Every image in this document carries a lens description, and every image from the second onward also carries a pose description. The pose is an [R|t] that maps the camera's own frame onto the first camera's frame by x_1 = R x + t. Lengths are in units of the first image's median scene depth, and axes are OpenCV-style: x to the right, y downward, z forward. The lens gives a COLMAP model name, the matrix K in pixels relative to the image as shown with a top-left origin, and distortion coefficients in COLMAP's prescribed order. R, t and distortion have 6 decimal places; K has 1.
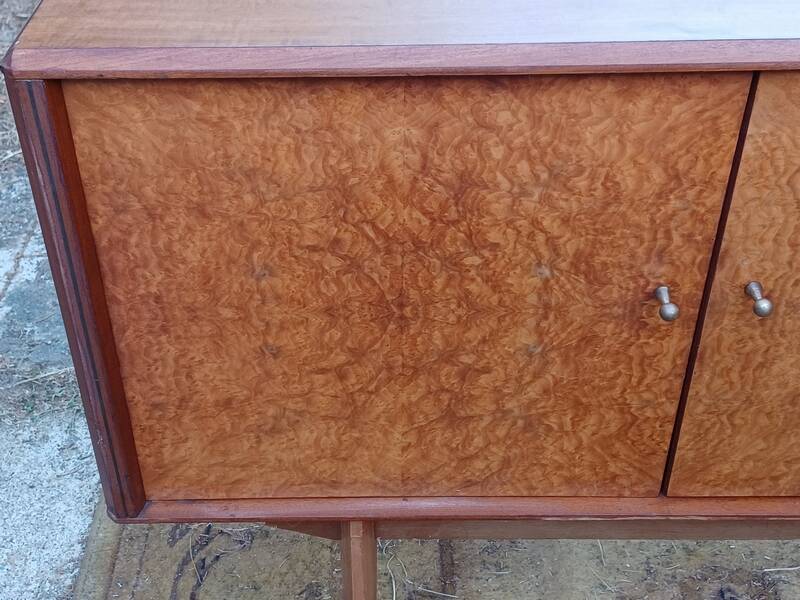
lens RADIAL K [[1056.1, 0, 378.9], [0, 1056.1, 299.3], [0, 0, 1]] dist [0.112520, -0.113817]
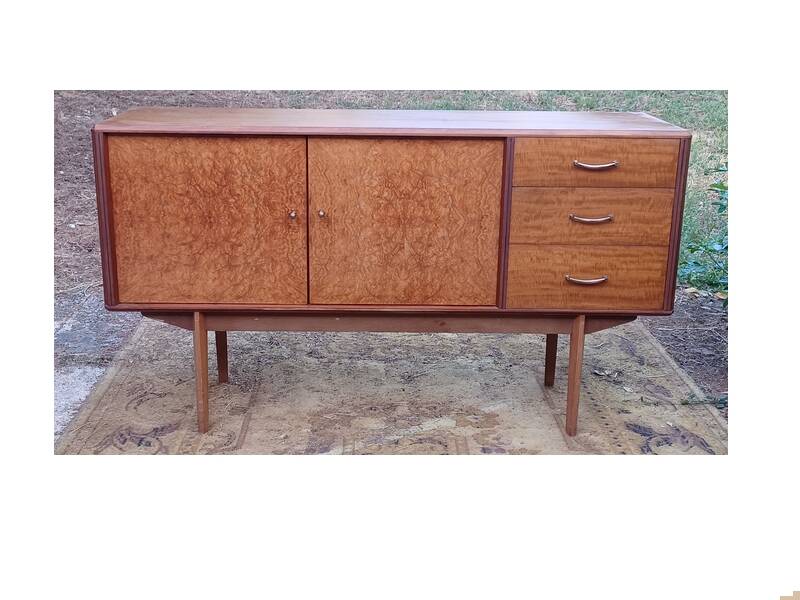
lens RADIAL K [[1056.1, 0, 378.9], [0, 1056.1, 299.3], [0, 0, 1]] dist [0.112520, -0.113817]
pose [[0.999826, 0.018376, -0.003156, 0.521452], [-0.018373, 0.942231, -0.334459, 1.238162], [-0.003172, 0.334459, 0.942405, -1.800049]]
